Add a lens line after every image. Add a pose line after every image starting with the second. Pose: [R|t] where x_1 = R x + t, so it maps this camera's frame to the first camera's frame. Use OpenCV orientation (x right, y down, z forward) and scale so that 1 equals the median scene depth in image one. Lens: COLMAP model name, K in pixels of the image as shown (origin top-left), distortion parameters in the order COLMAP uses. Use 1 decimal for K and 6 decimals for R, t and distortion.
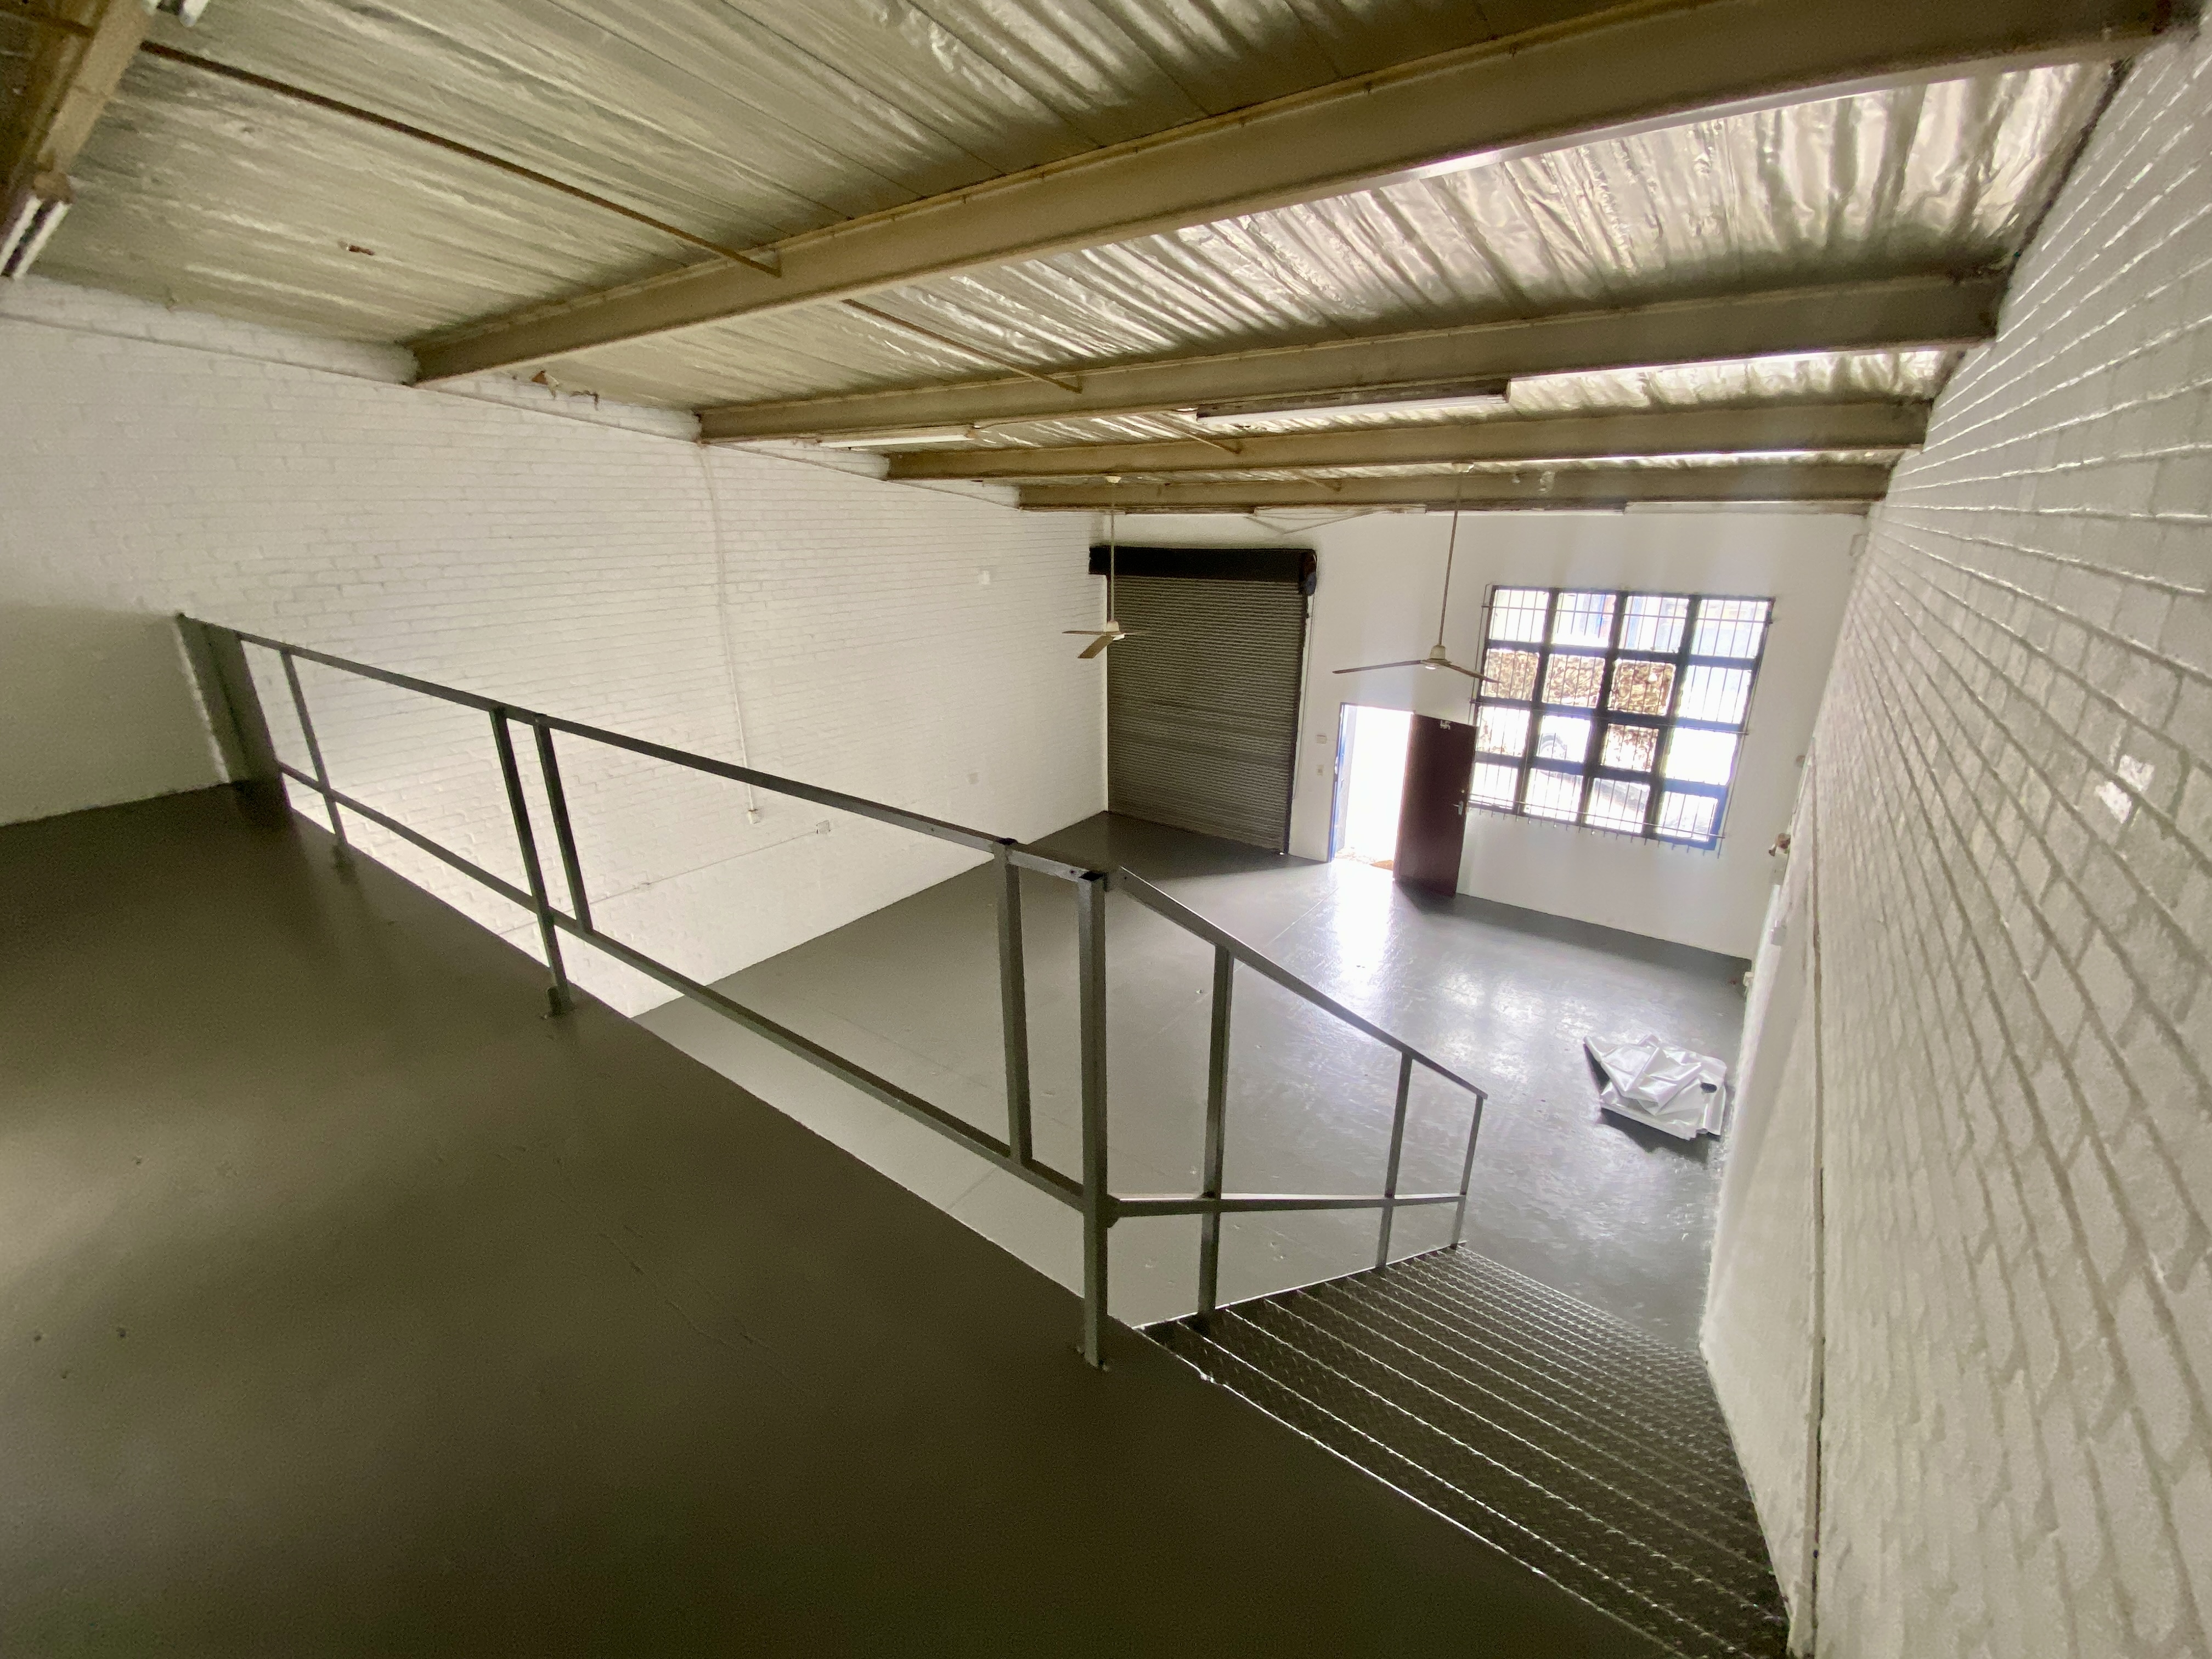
lens RADIAL K [[893.5, 0, 1105.5], [0, 893.5, 848.9], [0, 0, 1]] dist [0.001850, -0.012663]
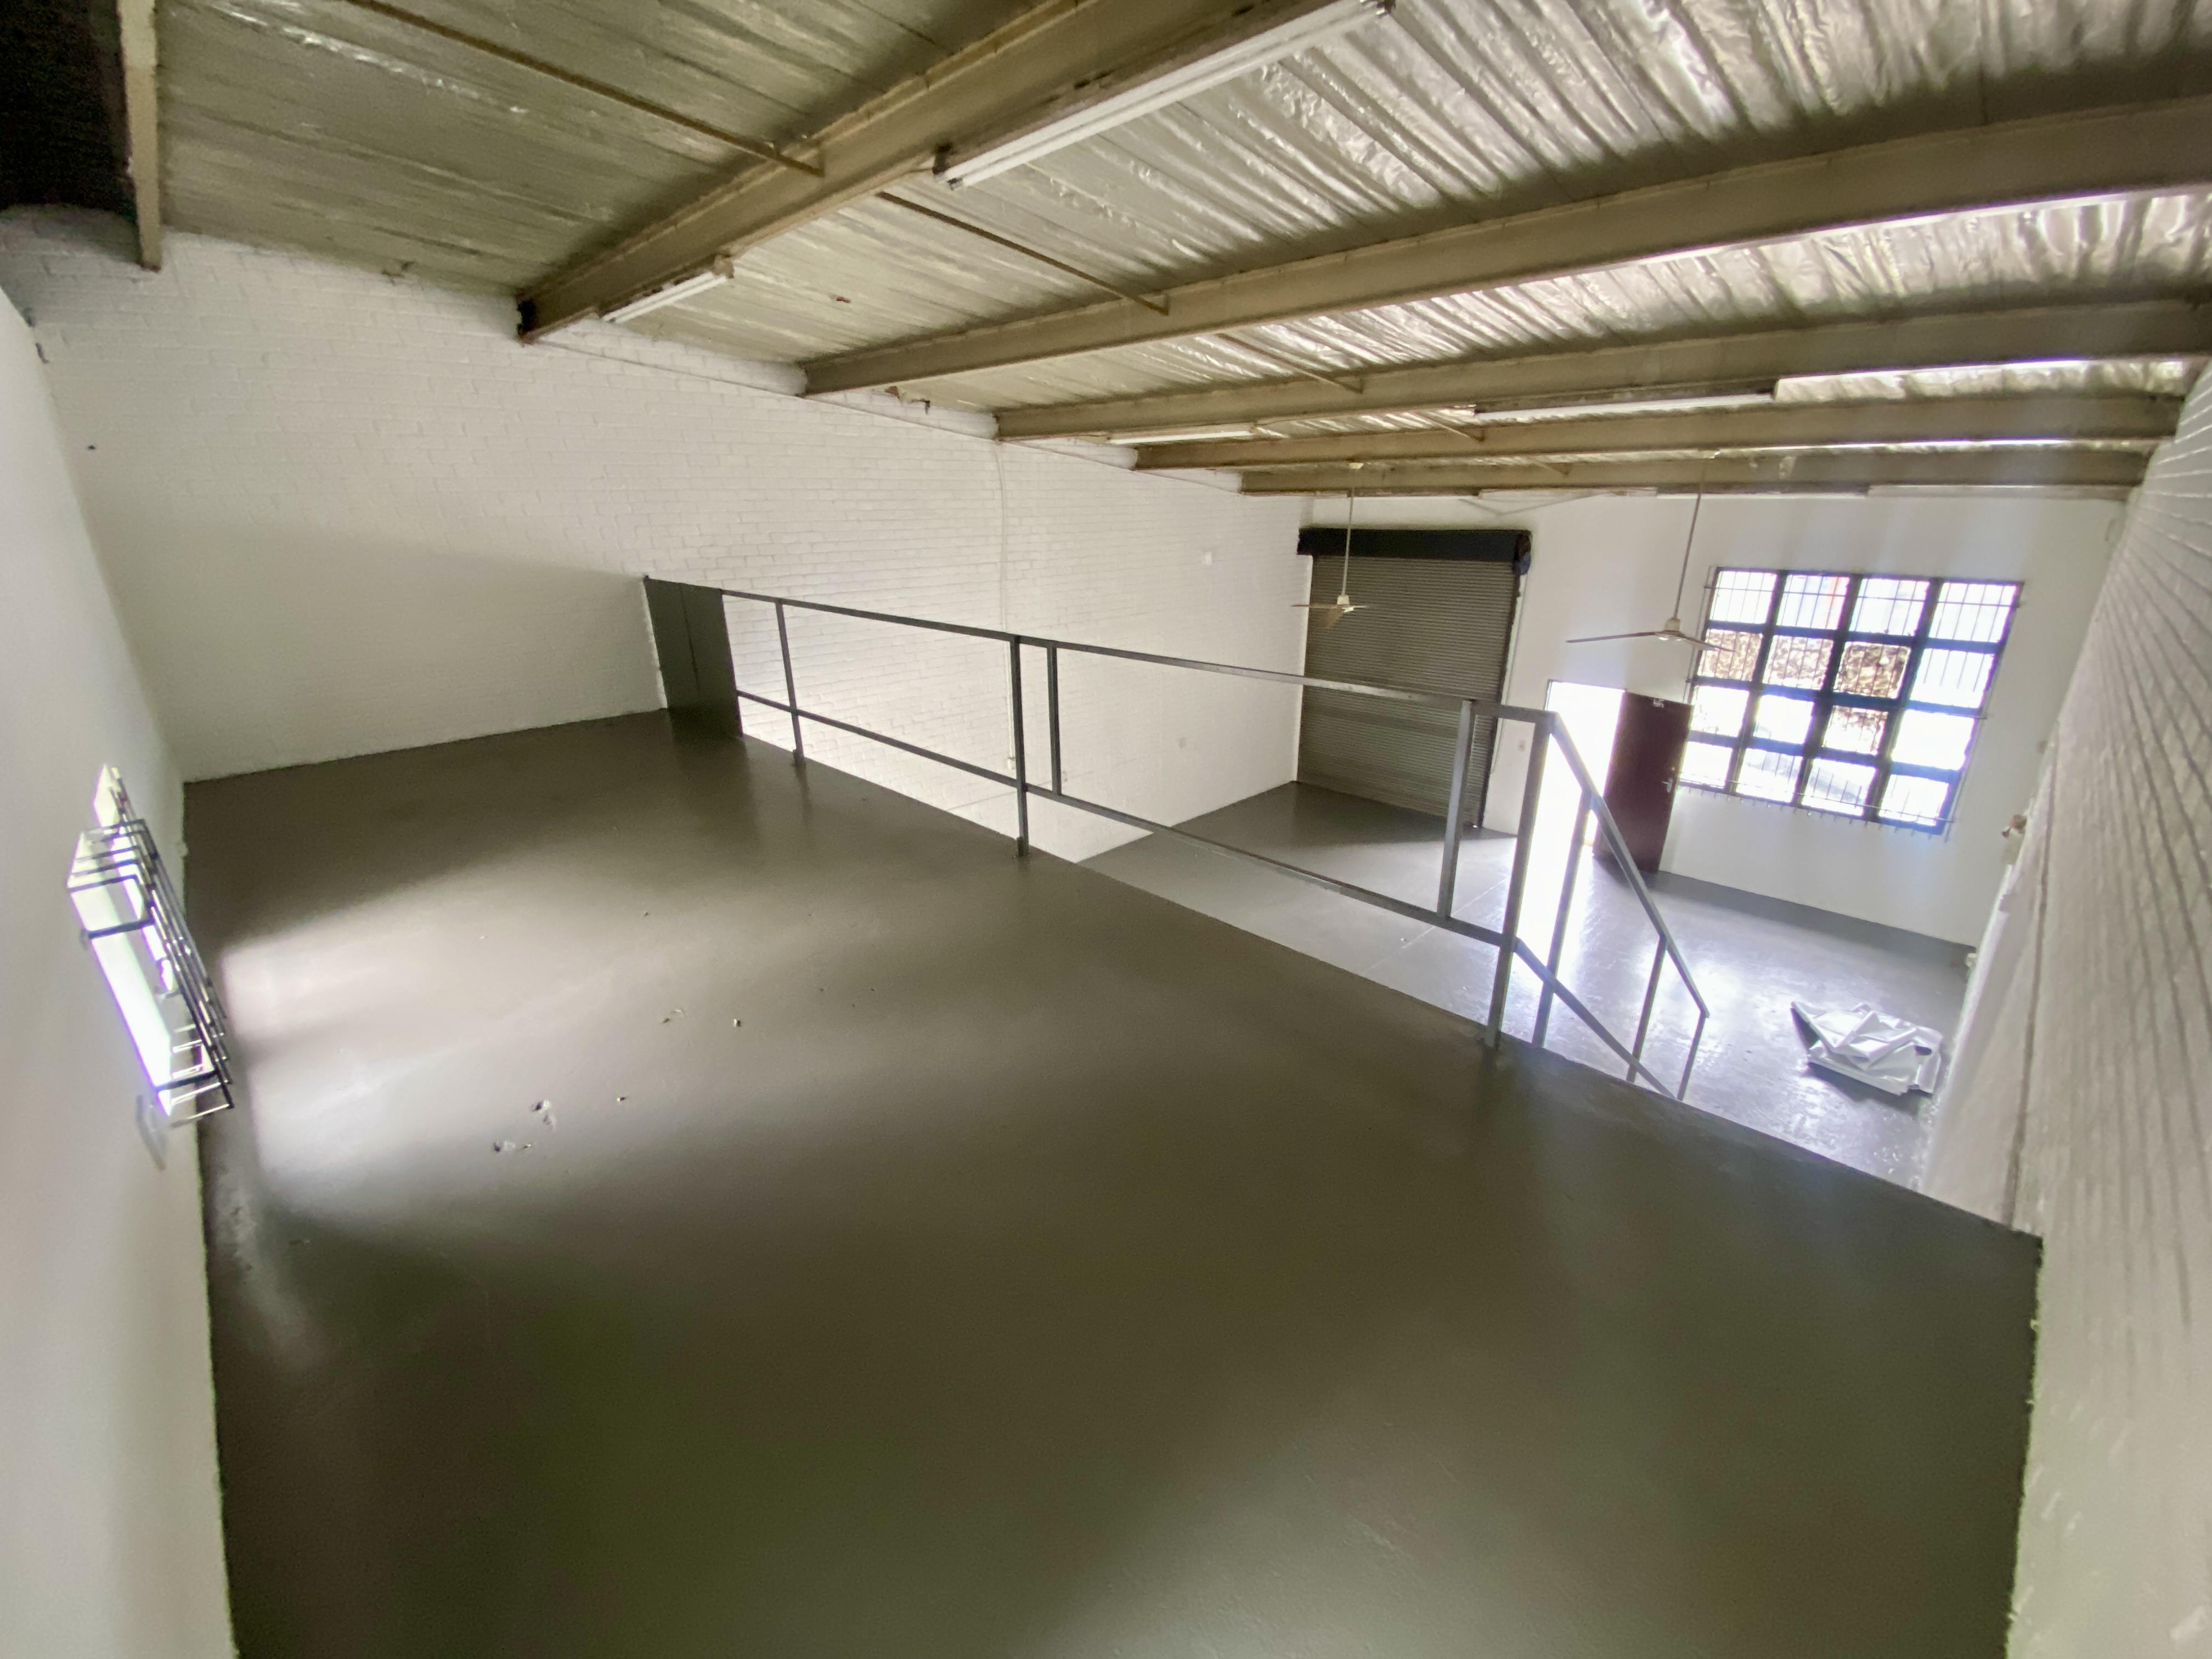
lens RADIAL K [[893.5, 0, 1105.5], [0, 893.5, 848.9], [0, 0, 1]] dist [0.001850, -0.012663]
pose [[0.986917, 0.052371, -0.152486, -0.116455], [-0.050188, 0.998575, 0.018133, 0.060400], [0.153218, -0.010243, 0.988139, -0.161162]]
